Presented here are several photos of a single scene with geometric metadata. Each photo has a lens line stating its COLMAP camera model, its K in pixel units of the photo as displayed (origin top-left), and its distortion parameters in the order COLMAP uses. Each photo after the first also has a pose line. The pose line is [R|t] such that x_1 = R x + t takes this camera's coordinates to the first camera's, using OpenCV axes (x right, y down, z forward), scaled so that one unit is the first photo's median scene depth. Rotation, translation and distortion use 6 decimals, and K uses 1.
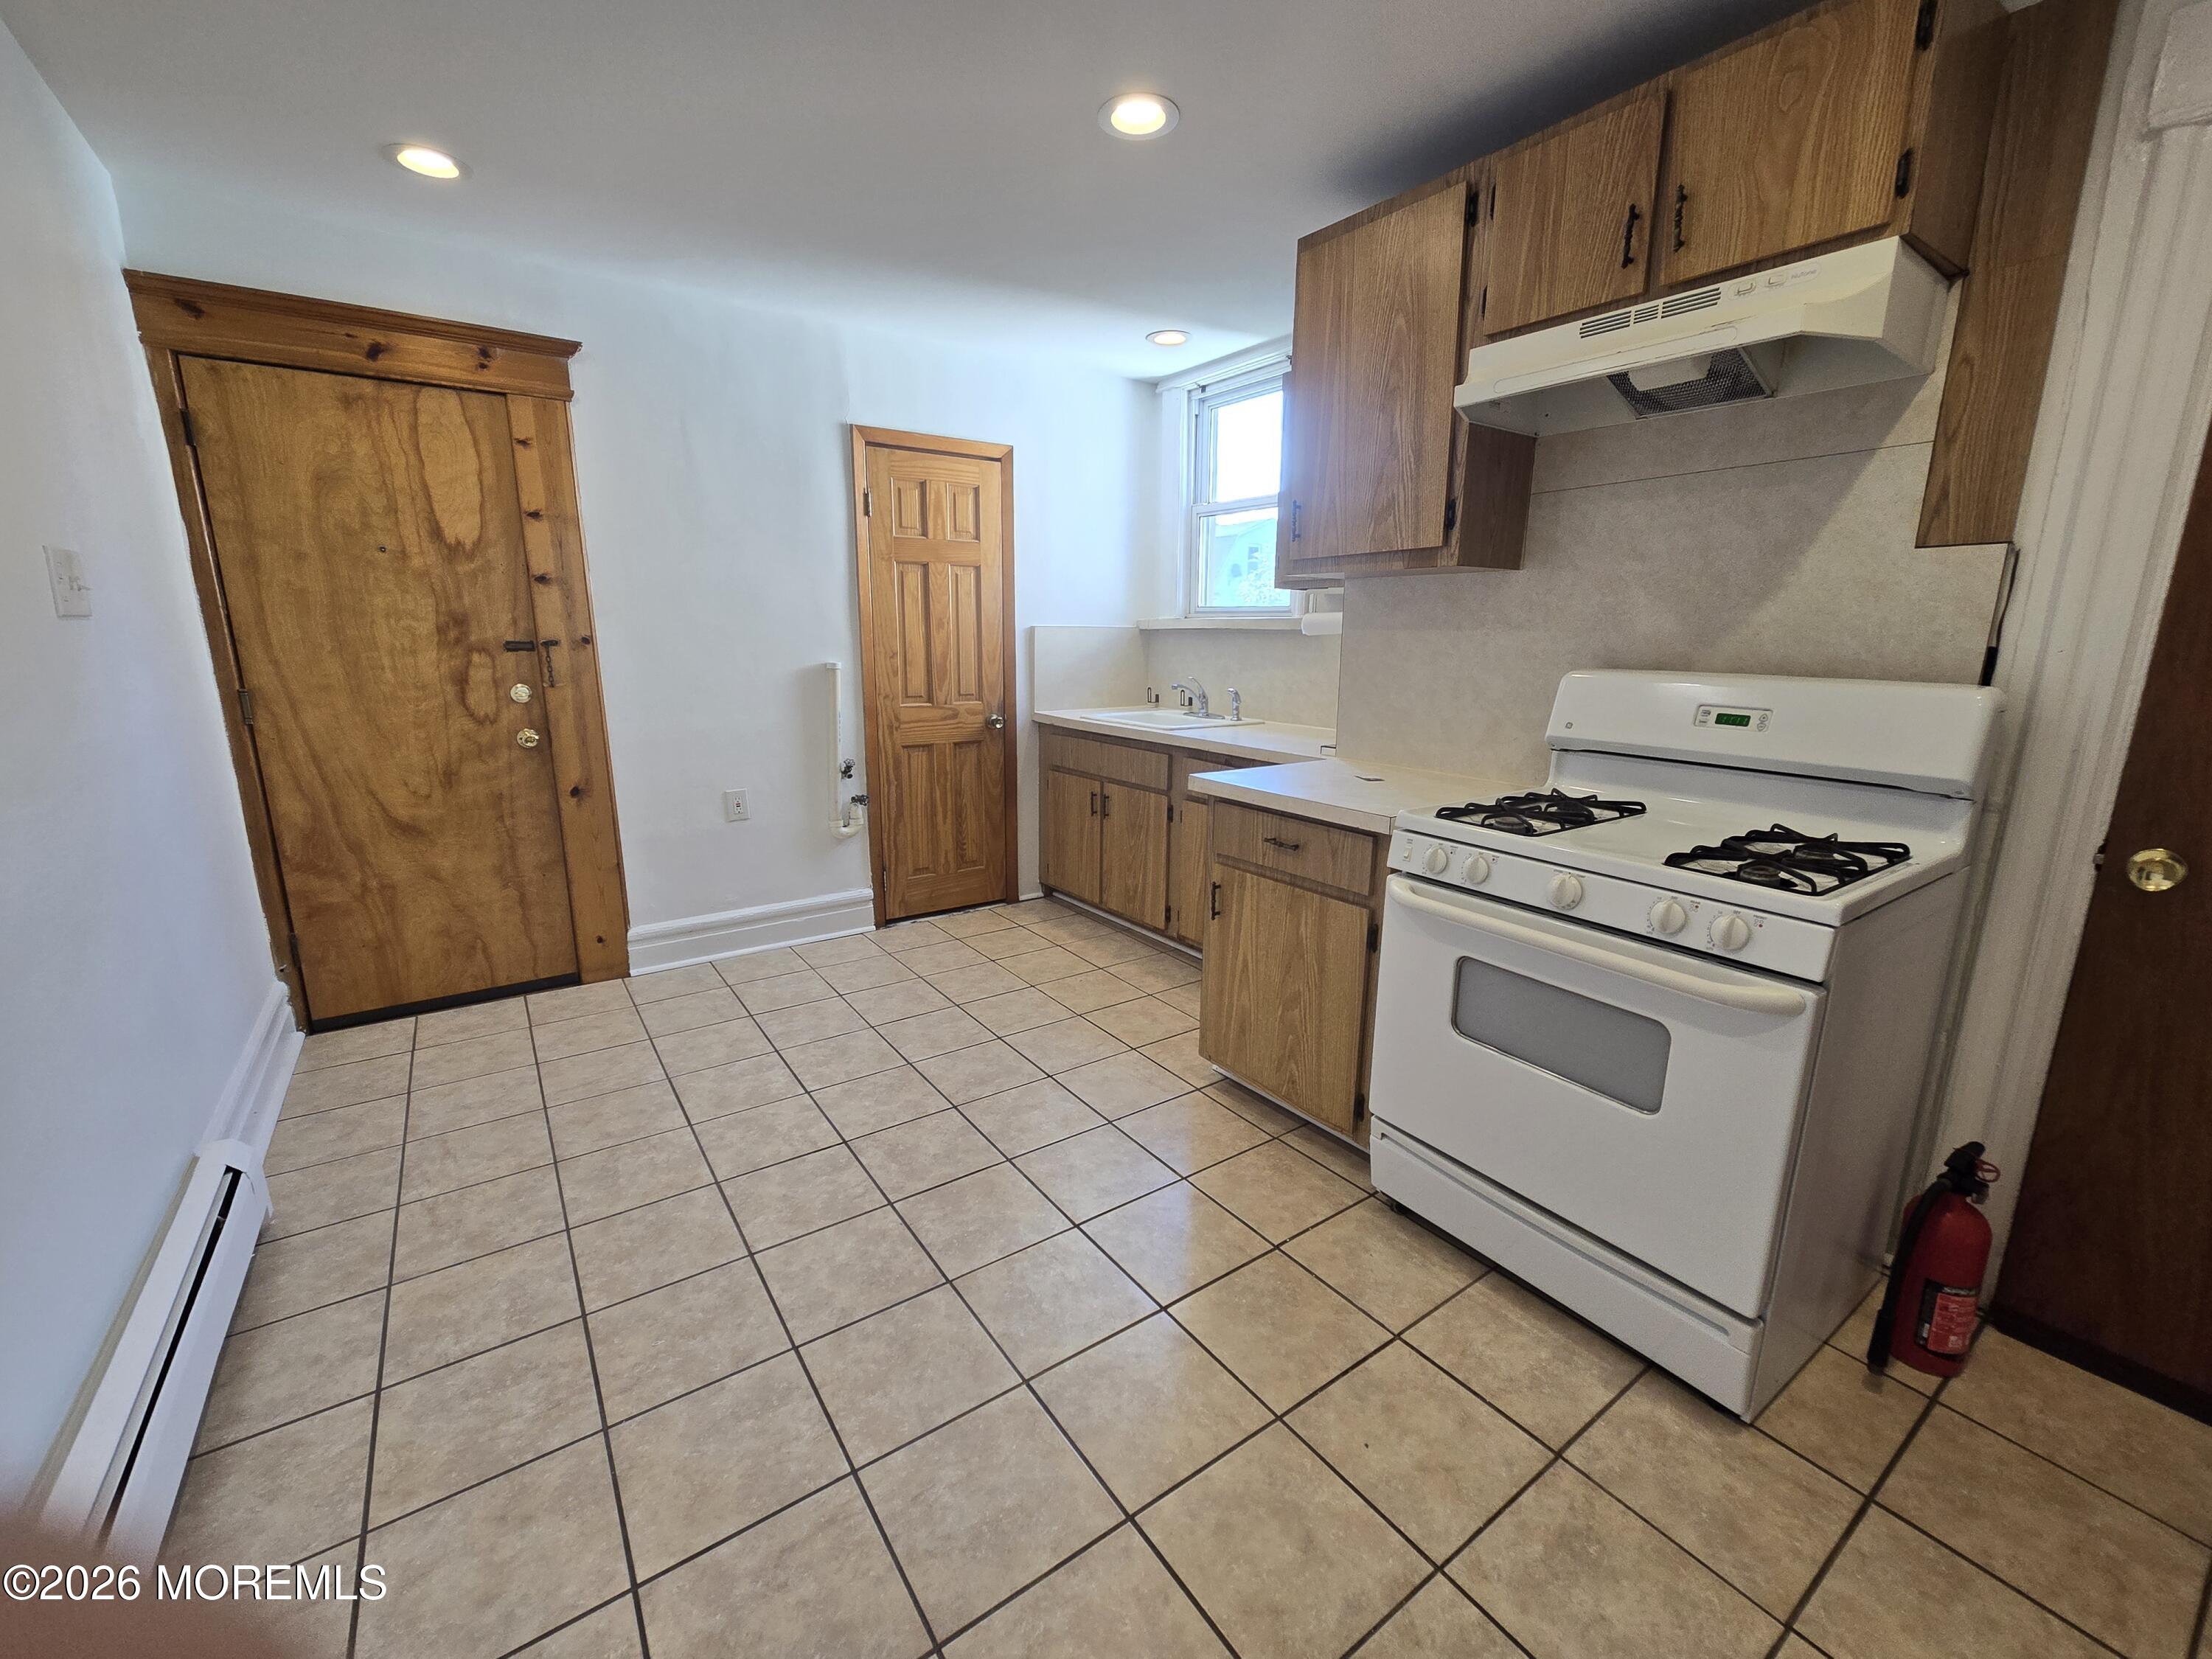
lens RADIAL K [[901.4, 0, 1106.0], [0, 901.4, 829.5], [0, 0, 1]] dist [-0.000986, -0.000502]
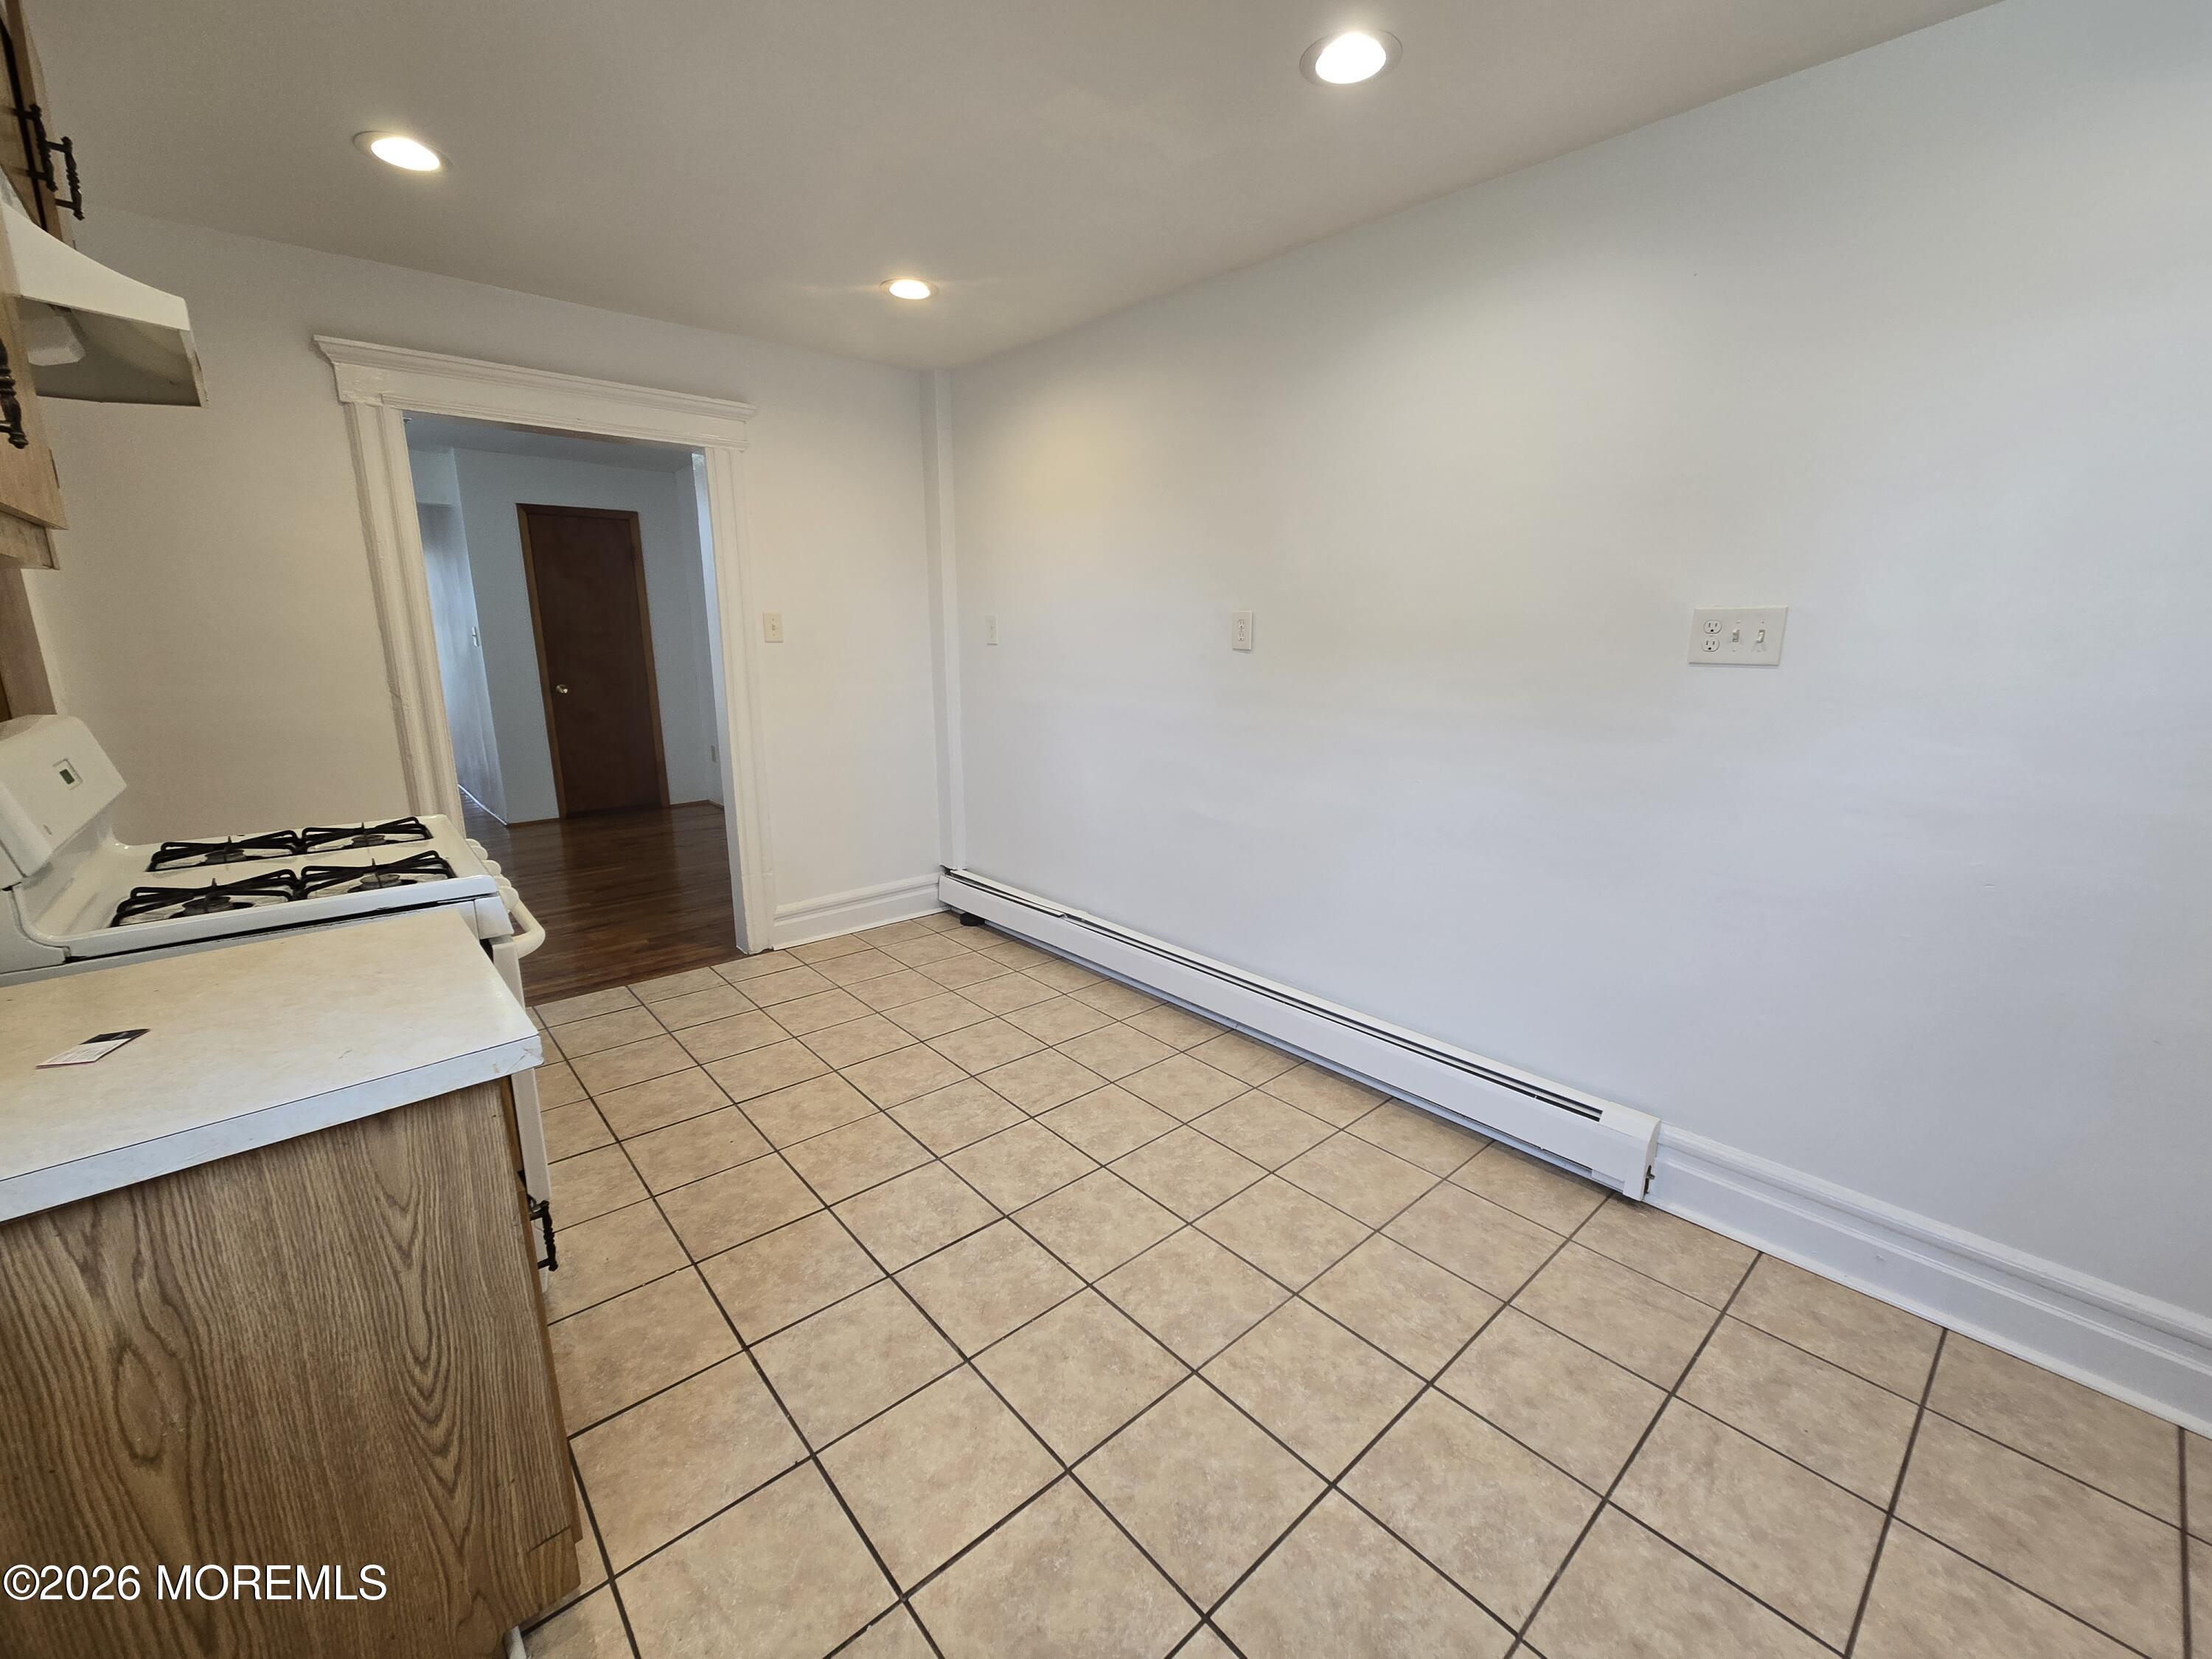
lens RADIAL K [[901.4, 0, 1106.0], [0, 901.4, 829.5], [0, 0, 1]] dist [-0.000986, -0.000502]
pose [[-0.993716, 0.014715, -0.110957, -0.174155], [-0.034168, 0.904122, 0.425907, -0.448019], [0.106585, 0.427022, -0.897938, 1.794724]]
